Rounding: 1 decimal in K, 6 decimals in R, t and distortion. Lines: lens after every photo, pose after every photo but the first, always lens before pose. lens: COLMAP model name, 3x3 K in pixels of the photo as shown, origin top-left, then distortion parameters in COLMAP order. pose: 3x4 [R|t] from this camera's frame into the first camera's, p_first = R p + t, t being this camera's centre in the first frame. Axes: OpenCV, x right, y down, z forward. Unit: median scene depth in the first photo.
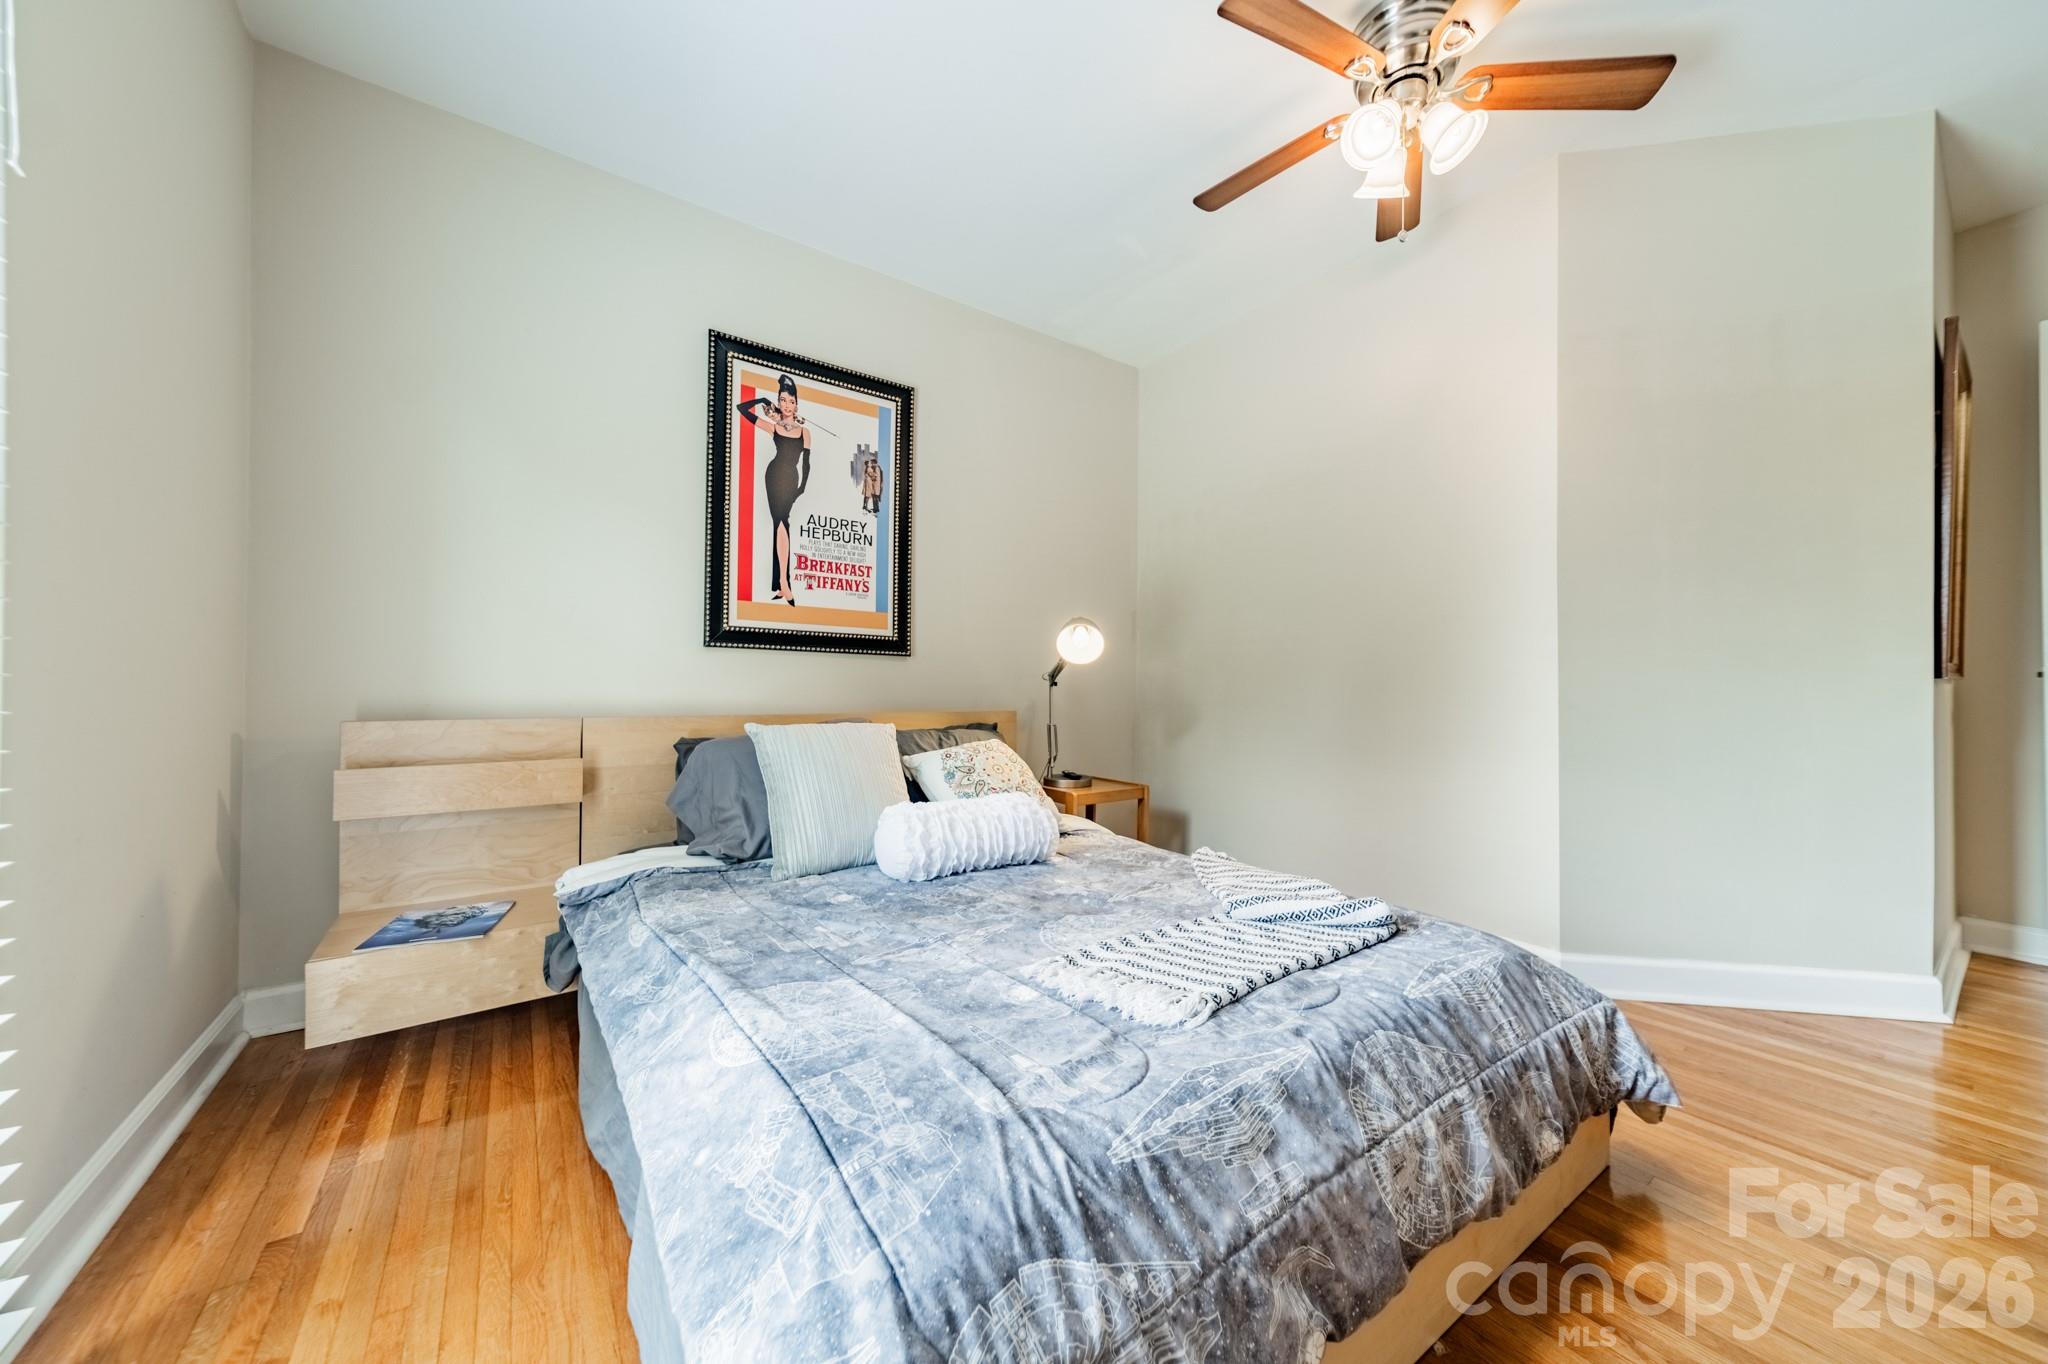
lens RADIAL K [[719.4, 0, 1029.9], [0, 719.4, 687.6], [0, 0, 1]] dist [0.005261, -0.000017]
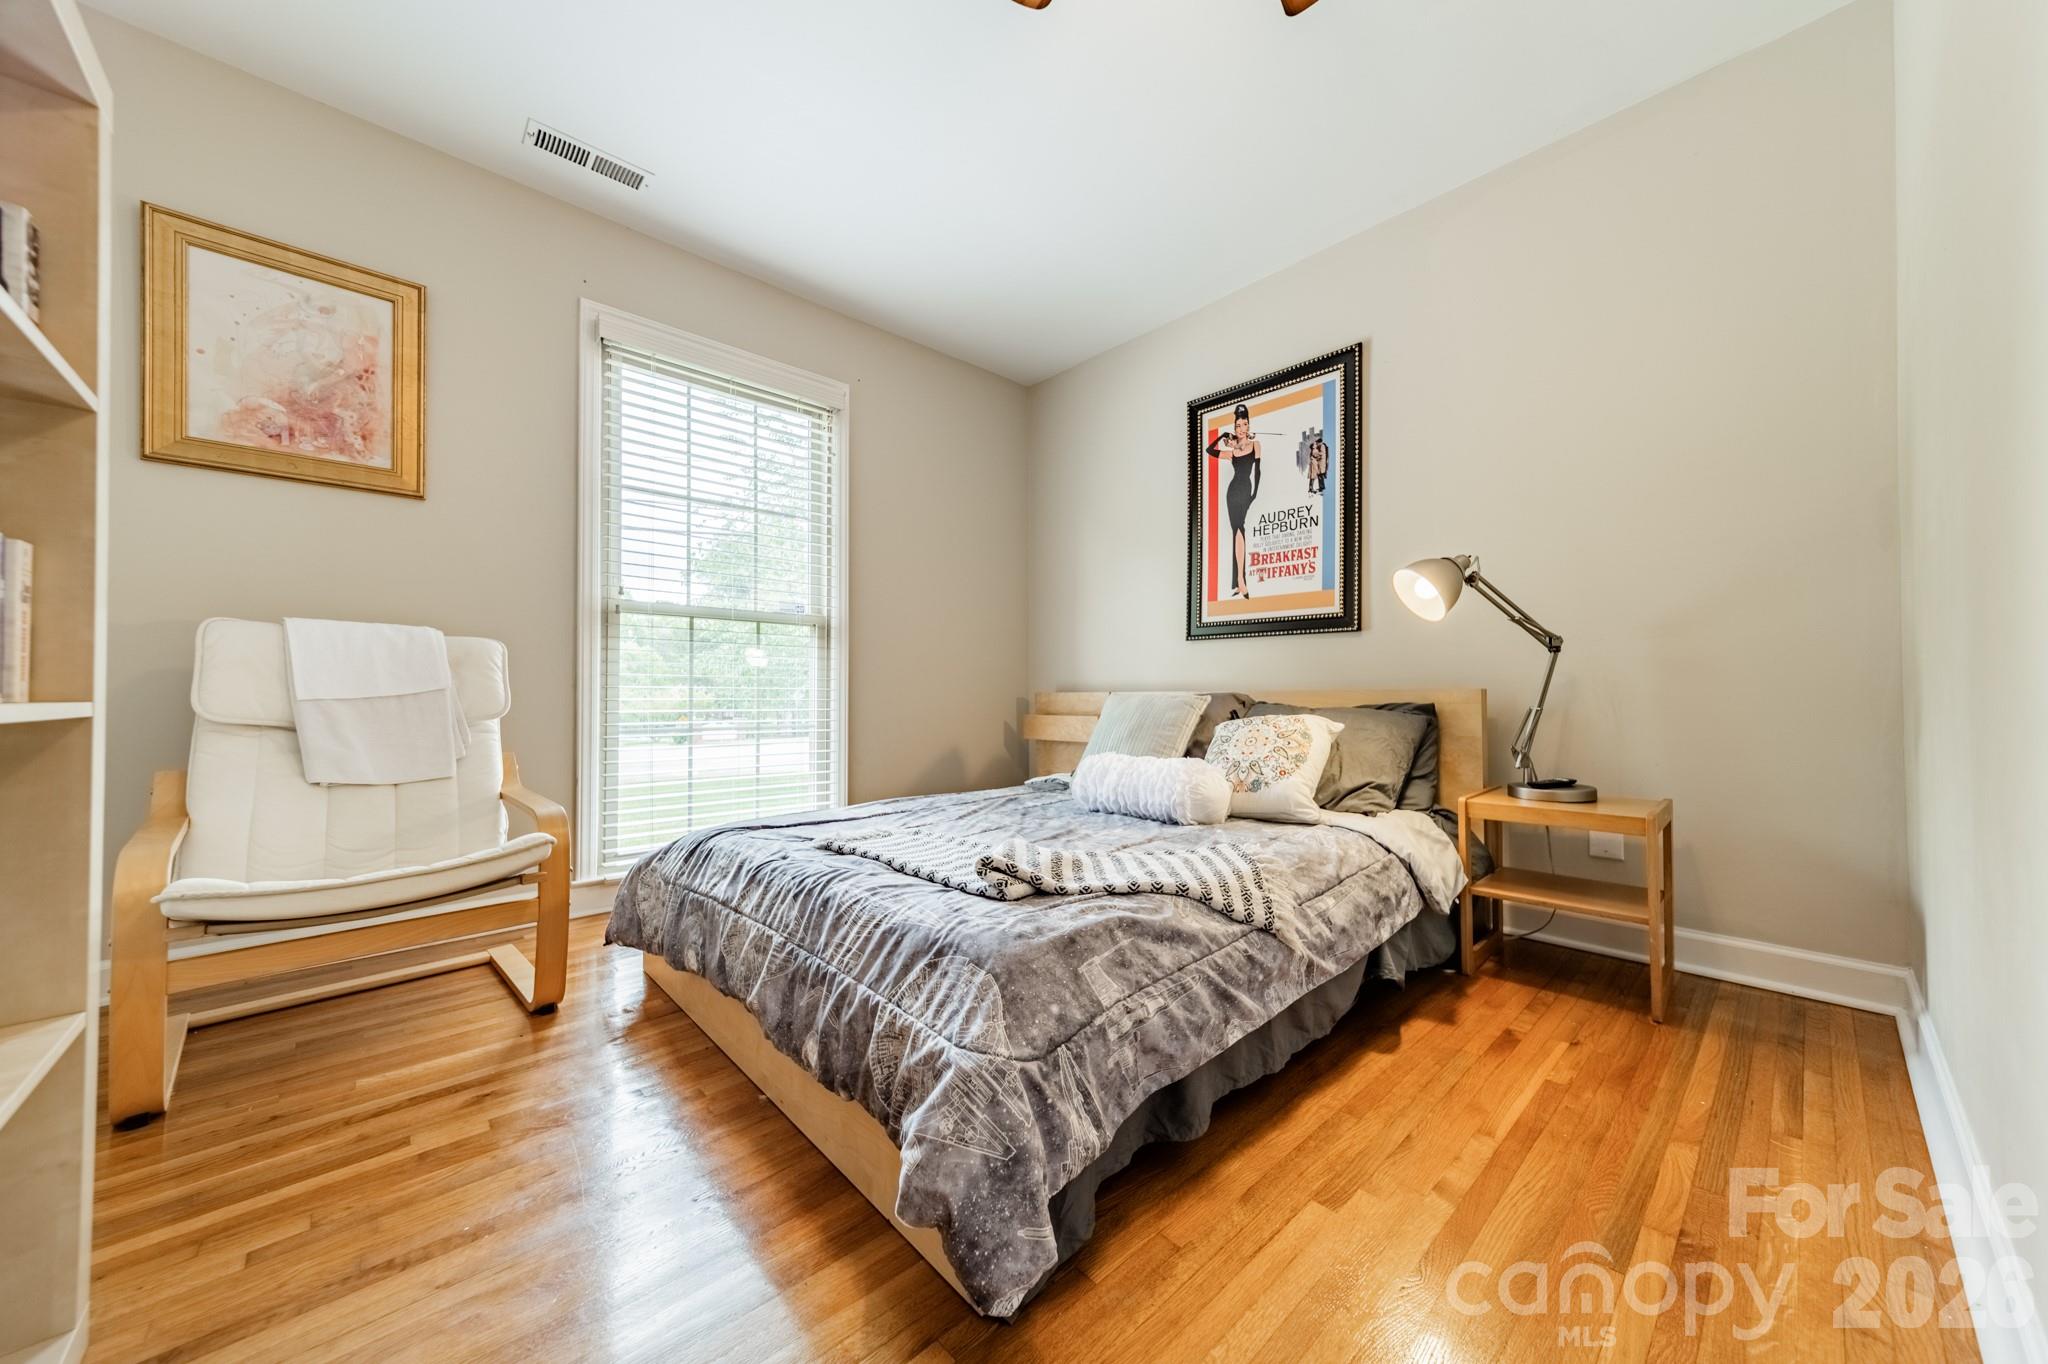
lens RADIAL K [[719.4, 0, 1028.9], [0, 719.4, 687.3], [0, 0, 1]] dist [0.005261, -0.000017]
pose [[0.118655, -0.014851, -0.992825, 0.774164], [0.002093, 0.999890, -0.014707, 0.045584], [0.992933, -0.000333, 0.118673, 0.509637]]
